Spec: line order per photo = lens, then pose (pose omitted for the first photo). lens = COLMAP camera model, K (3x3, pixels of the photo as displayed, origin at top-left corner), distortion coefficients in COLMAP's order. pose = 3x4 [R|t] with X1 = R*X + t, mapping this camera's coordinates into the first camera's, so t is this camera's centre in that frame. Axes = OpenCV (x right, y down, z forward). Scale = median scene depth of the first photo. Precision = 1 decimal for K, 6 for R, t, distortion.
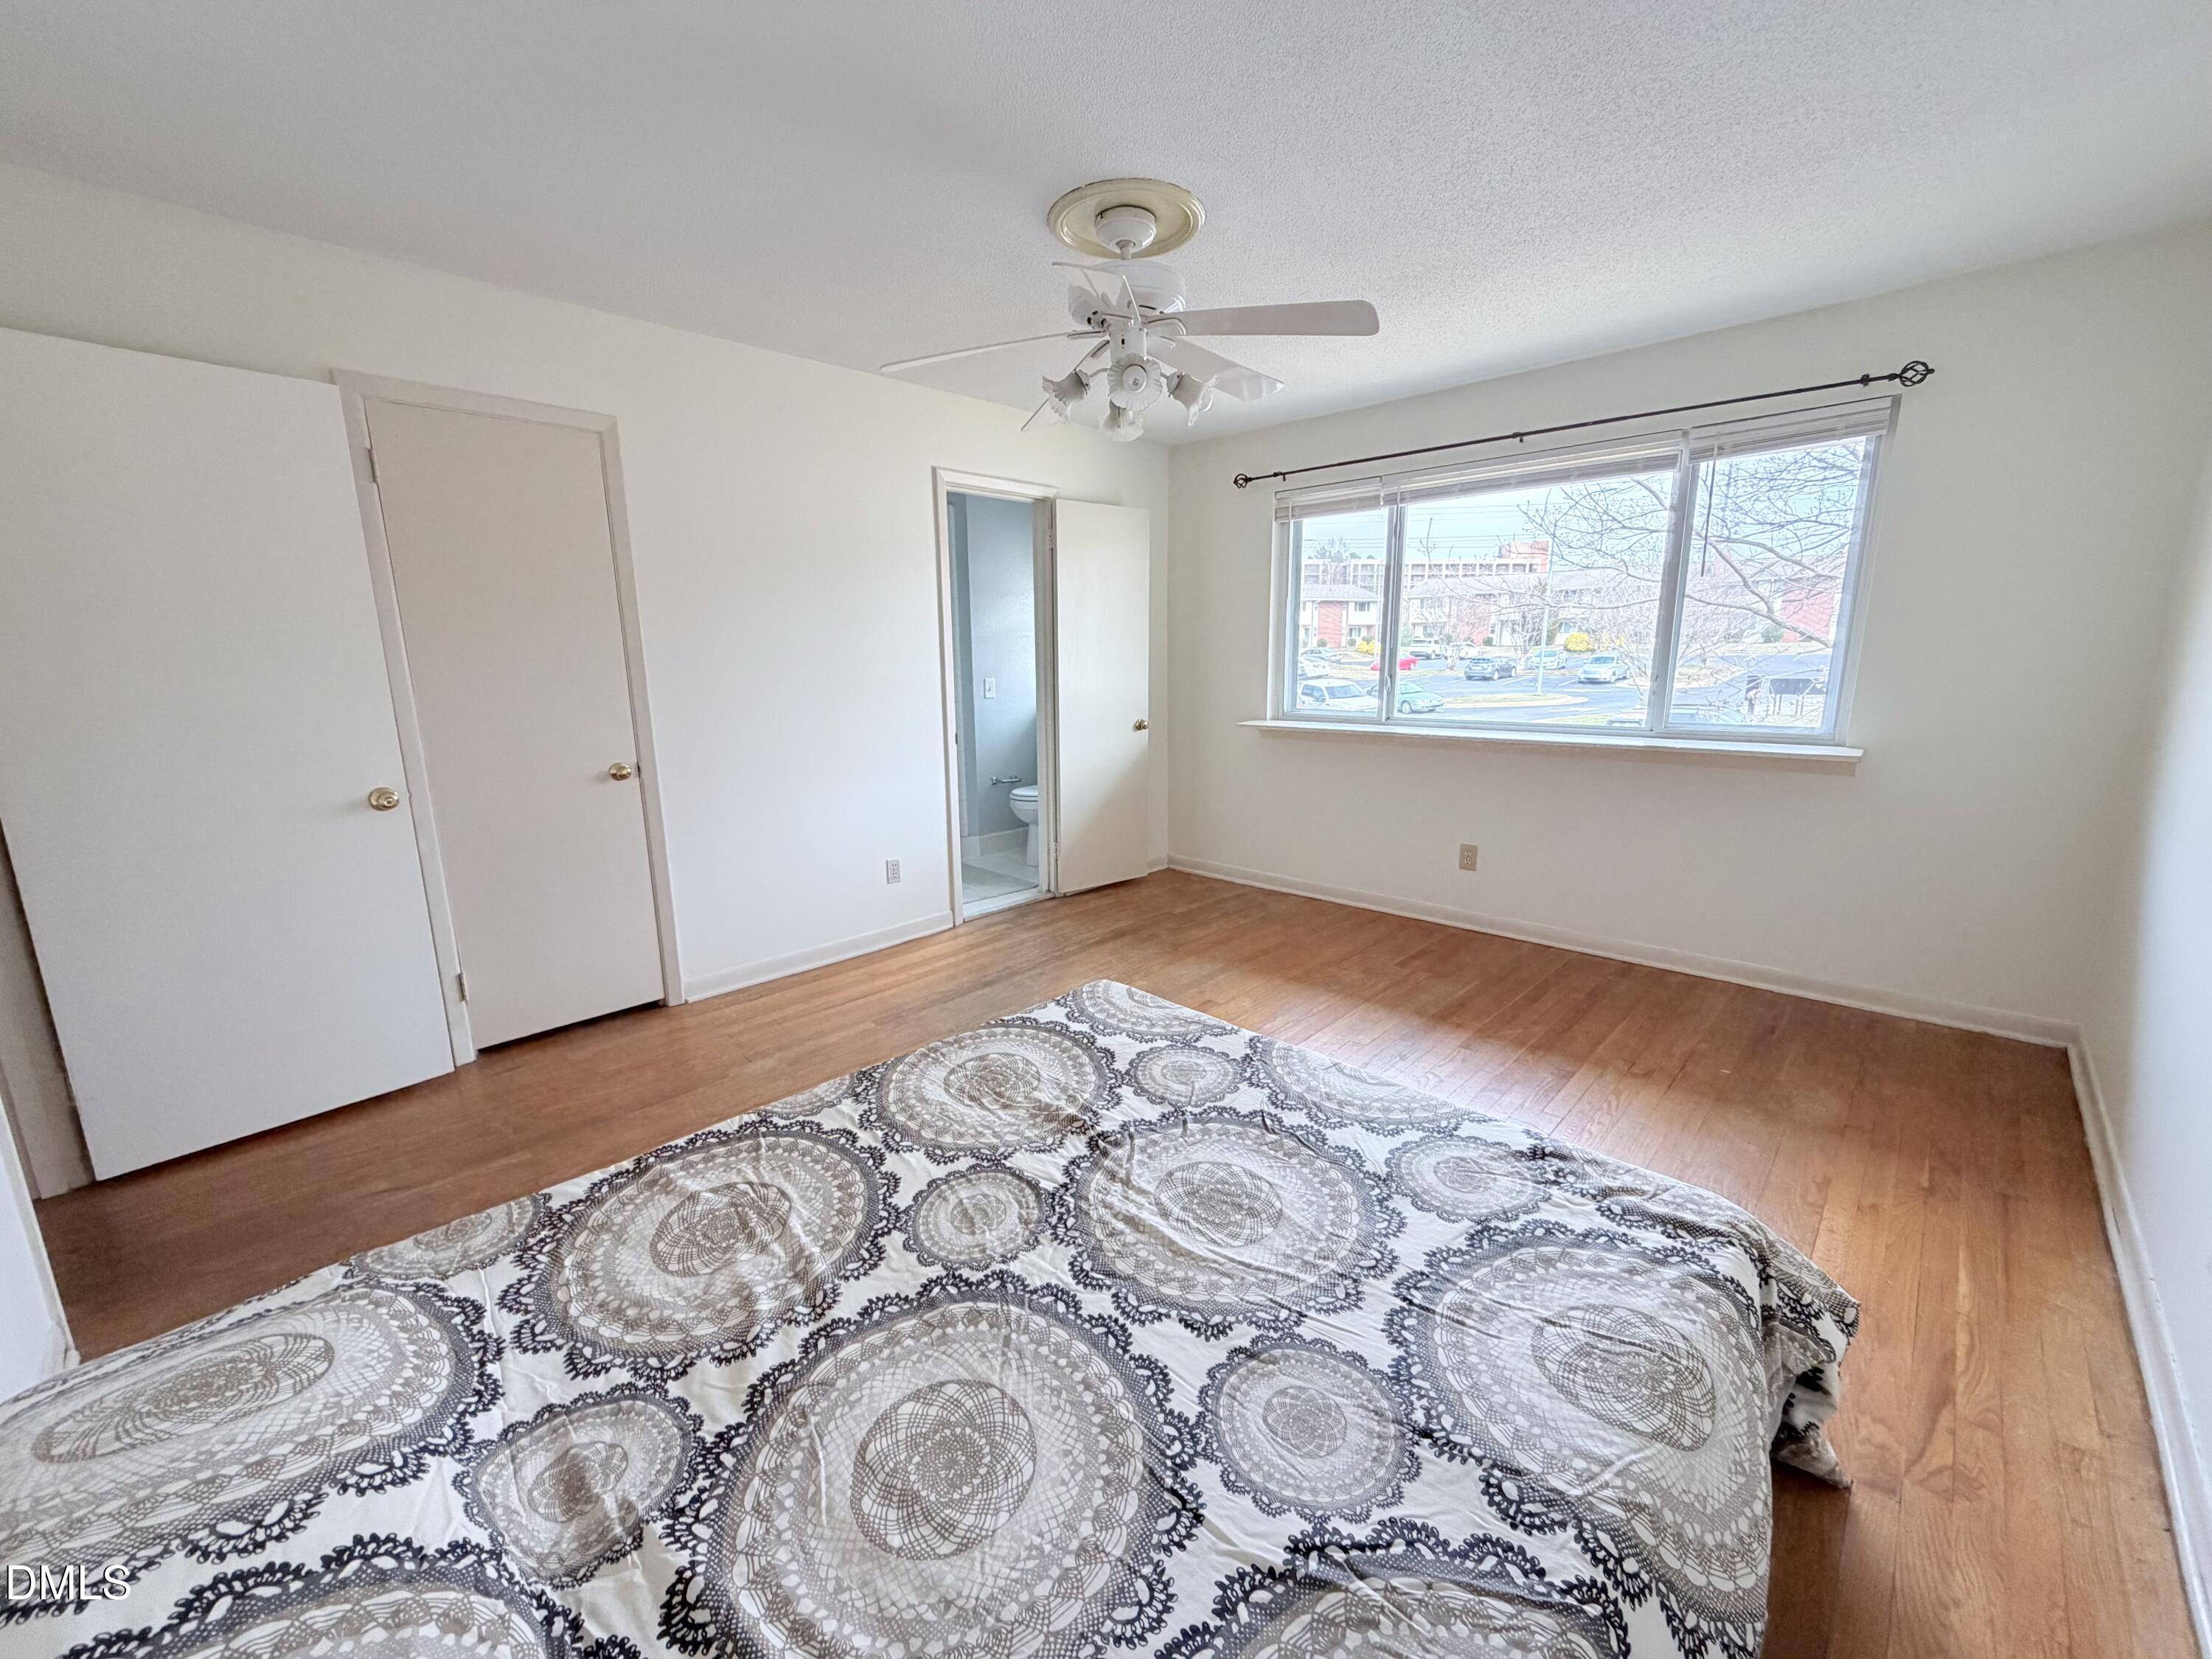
lens RADIAL K [[871.7, 0, 1099.7], [0, 871.7, 835.8], [0, 0, 1]] dist [0.000834, 0.000280]
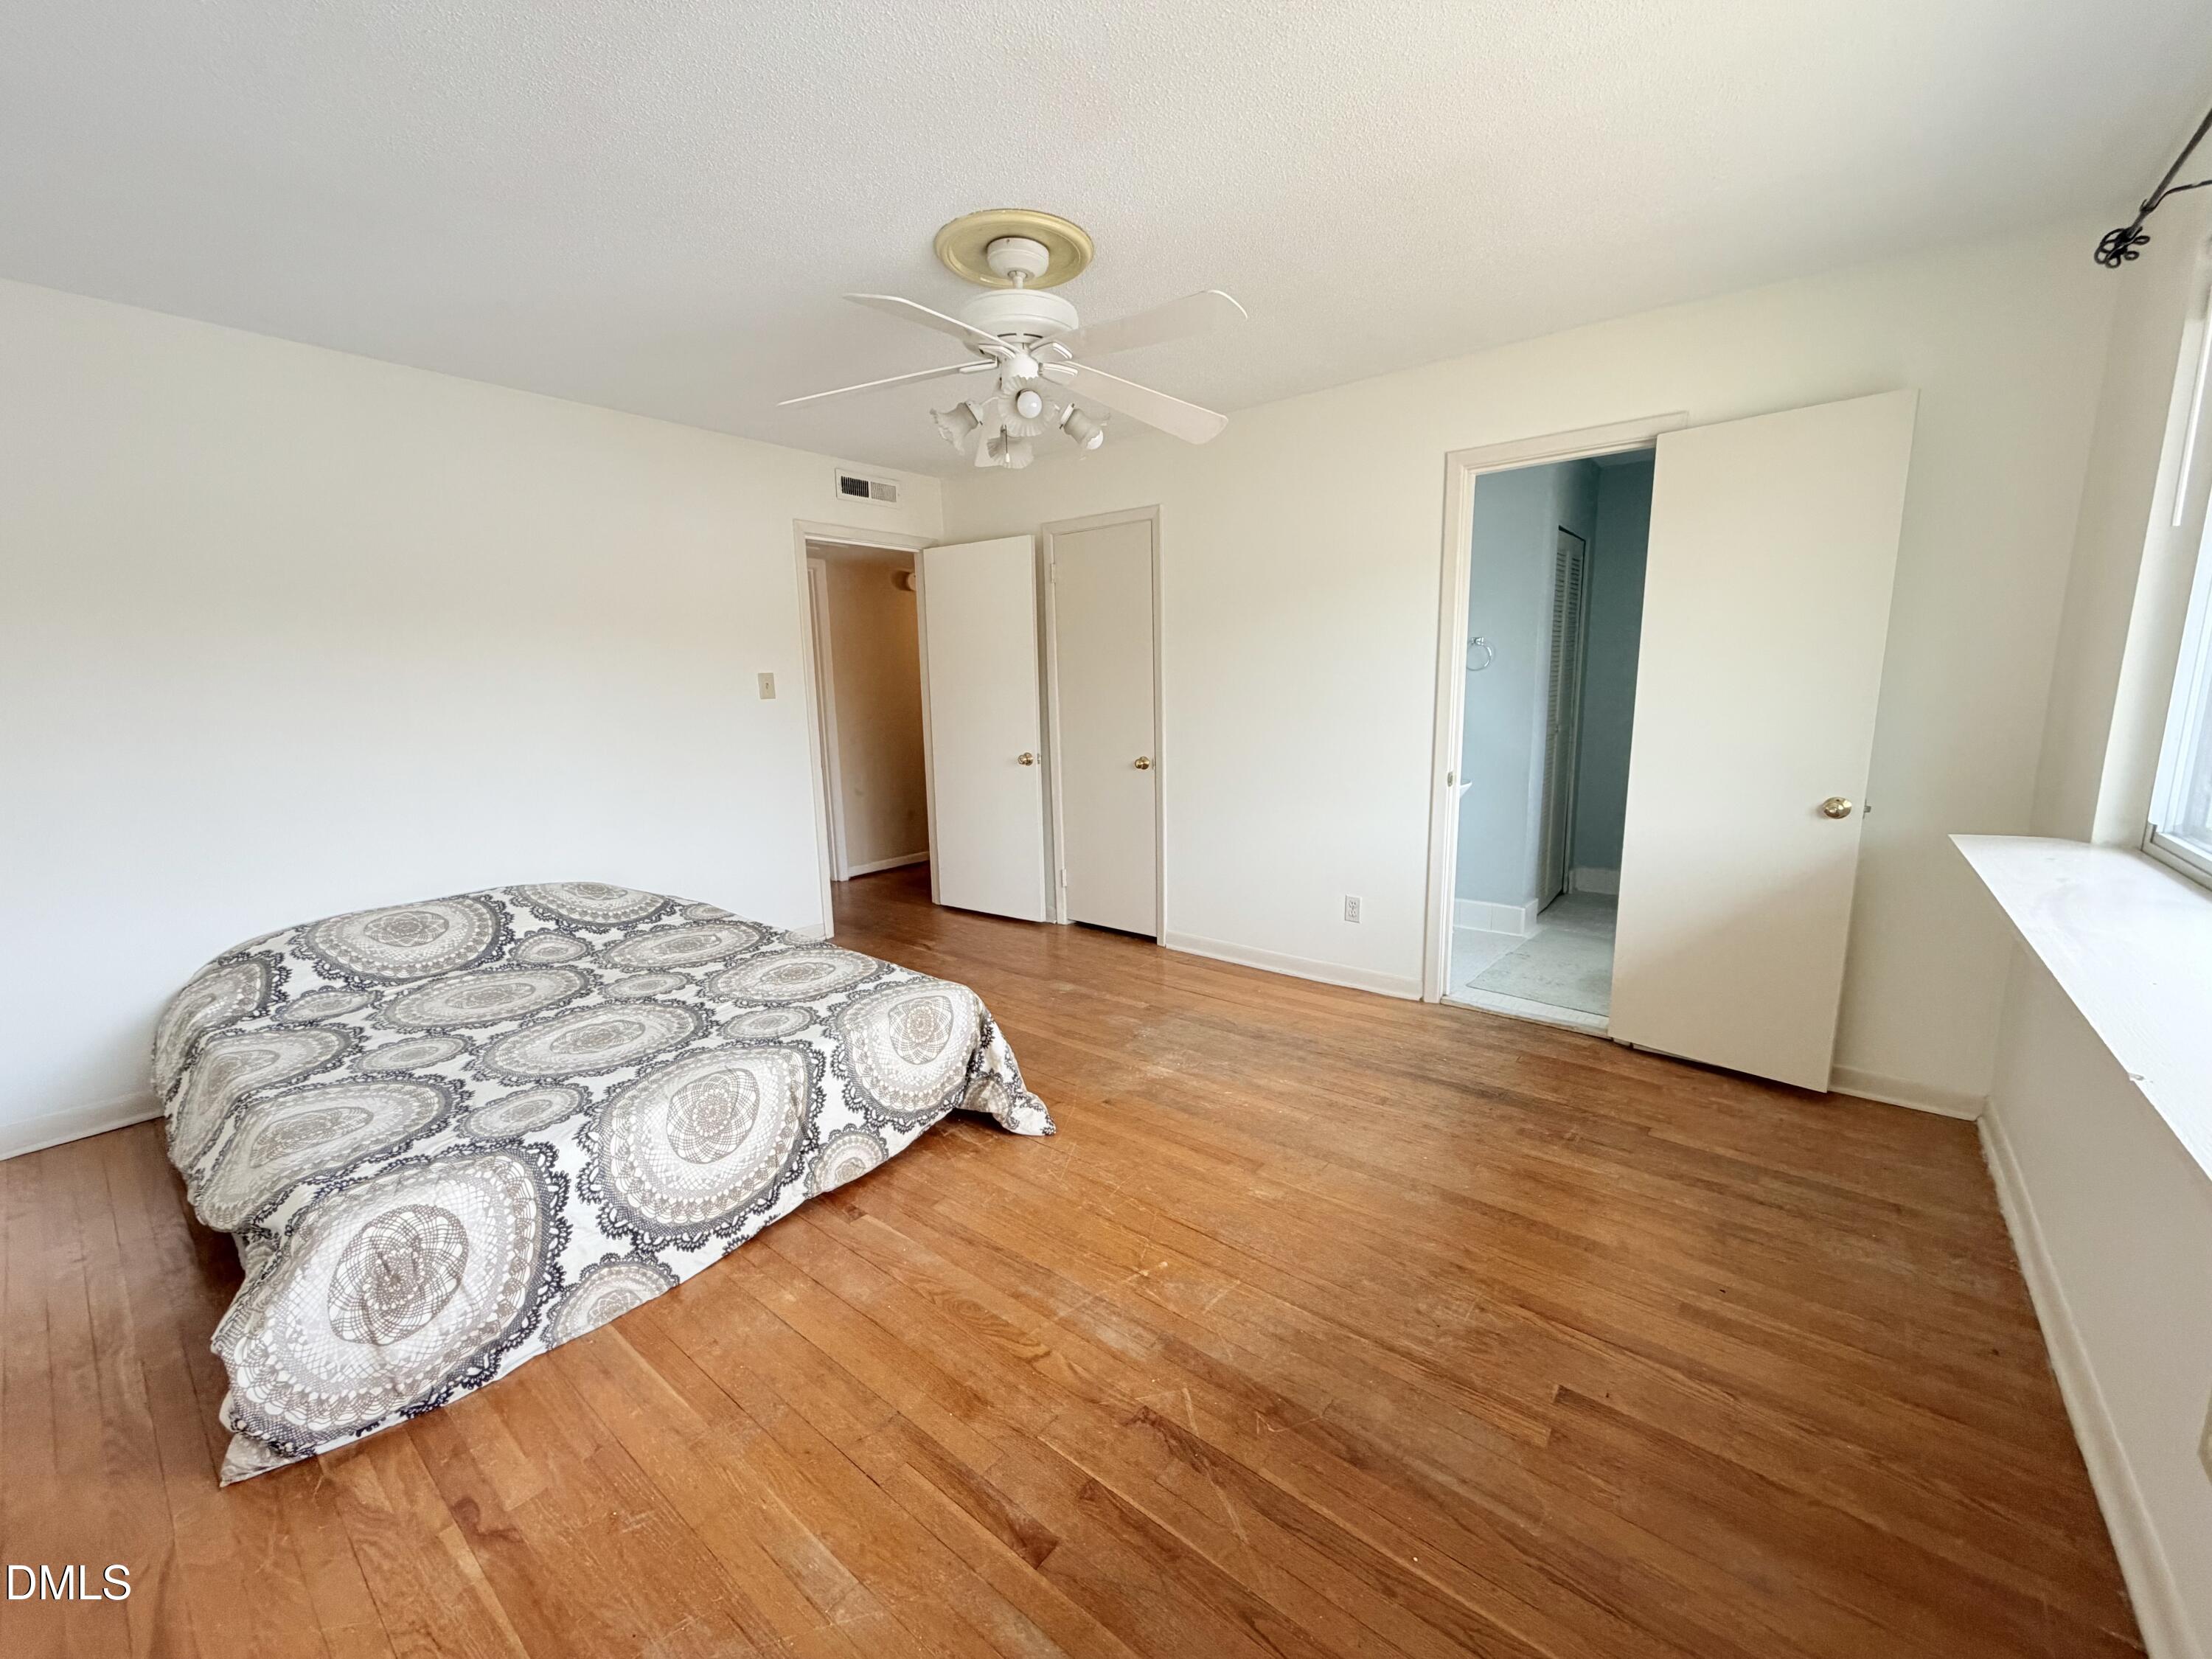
lens RADIAL K [[871.7, 0, 1099.7], [0, 871.7, 835.8], [0, 0, 1]] dist [0.000834, 0.000280]
pose [[0.093503, 0.184504, -0.978374, 0.729953], [-0.190643, 0.967814, 0.164293, -0.157743], [0.977196, 0.171159, 0.125668, 0.698148]]
